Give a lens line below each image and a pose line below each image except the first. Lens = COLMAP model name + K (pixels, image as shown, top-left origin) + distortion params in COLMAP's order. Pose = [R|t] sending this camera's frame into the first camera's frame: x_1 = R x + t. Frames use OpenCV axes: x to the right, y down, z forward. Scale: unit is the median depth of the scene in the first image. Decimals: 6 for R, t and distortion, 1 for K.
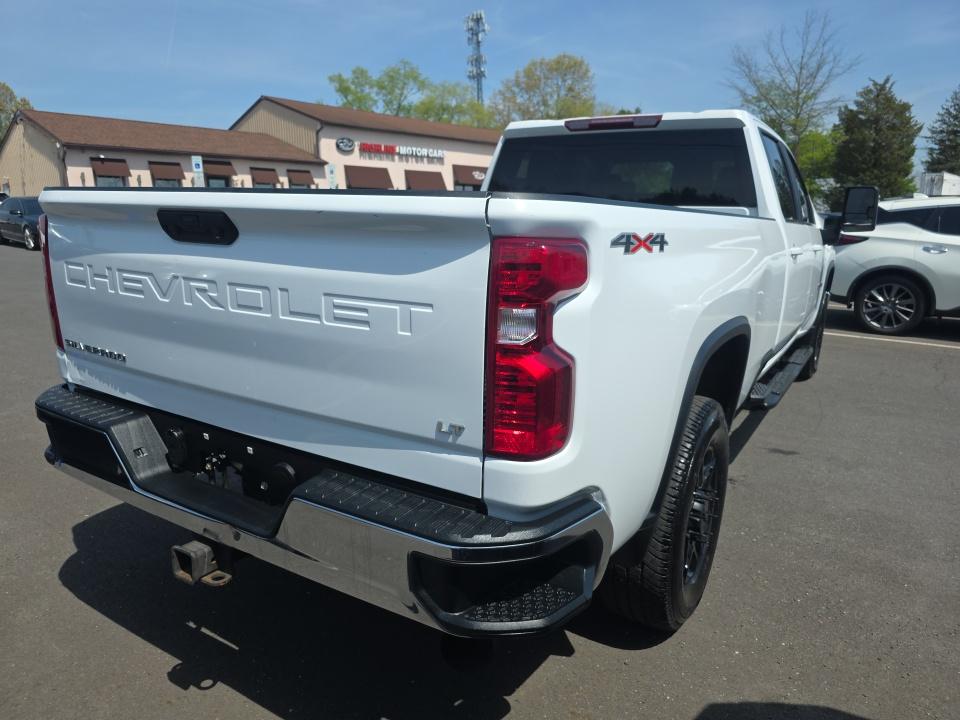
lens RADIAL K [[662.1, 0, 475.8], [0, 662.1, 361.2], [0, 0, 1]] dist [0.050094, -0.041739]
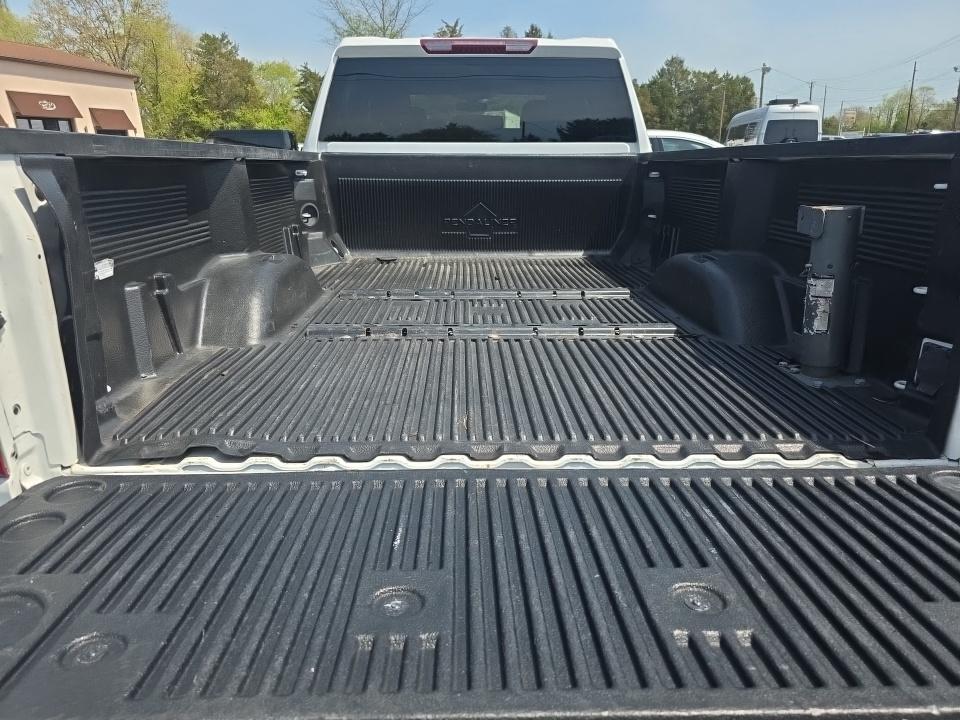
lens RADIAL K [[662.1, 0, 471.5], [0, 662.1, 362.2], [0, 0, 1]] dist [0.050094, -0.041739]
pose [[0.838415, -0.187071, 0.511923, -0.310095], [0.140507, 0.981690, 0.128619, -0.058628], [-0.526610, -0.035907, 0.849348, 0.227095]]
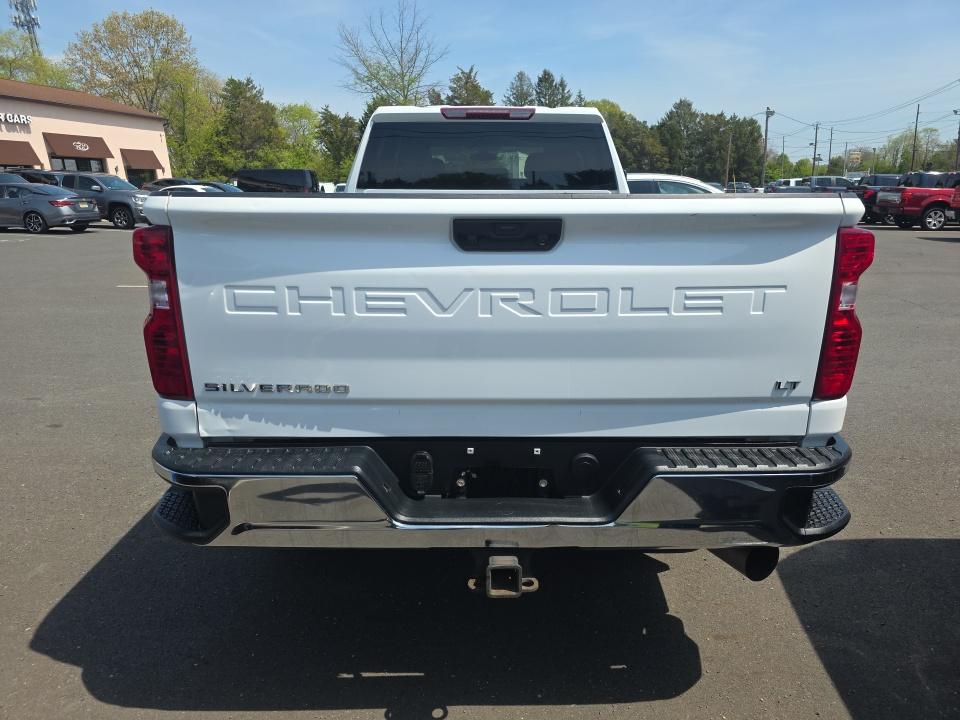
lens RADIAL K [[662.1, 0, 483.8], [0, 662.1, 360.5], [0, 0, 1]] dist [0.050094, -0.041739]
pose [[0.840234, -0.156344, 0.519195, -0.397693], [0.137578, 0.987665, 0.074765, -0.039571], [-0.524480, 0.008610, 0.851379, 0.080234]]
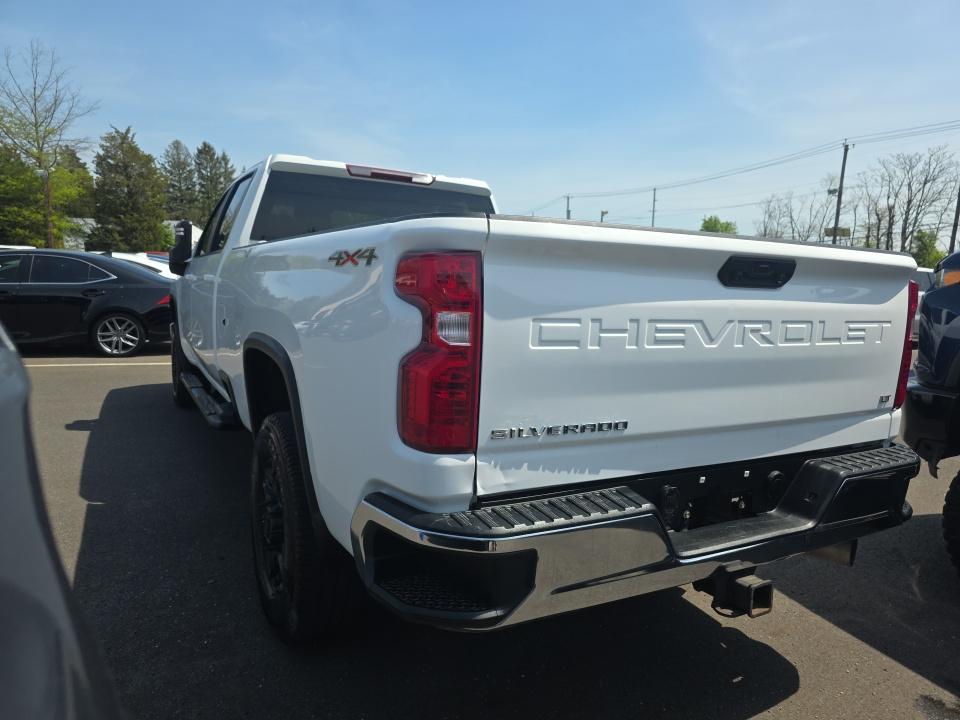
lens RADIAL K [[662.1, 0, 488.6], [0, 662.1, 350.8], [0, 0, 1]] dist [0.050094, -0.041739]
pose [[0.473624, -0.100544, 0.874969, -0.648161], [0.164033, 0.986150, 0.024529, -0.071173], [-0.865317, 0.131906, 0.483557, 0.354225]]
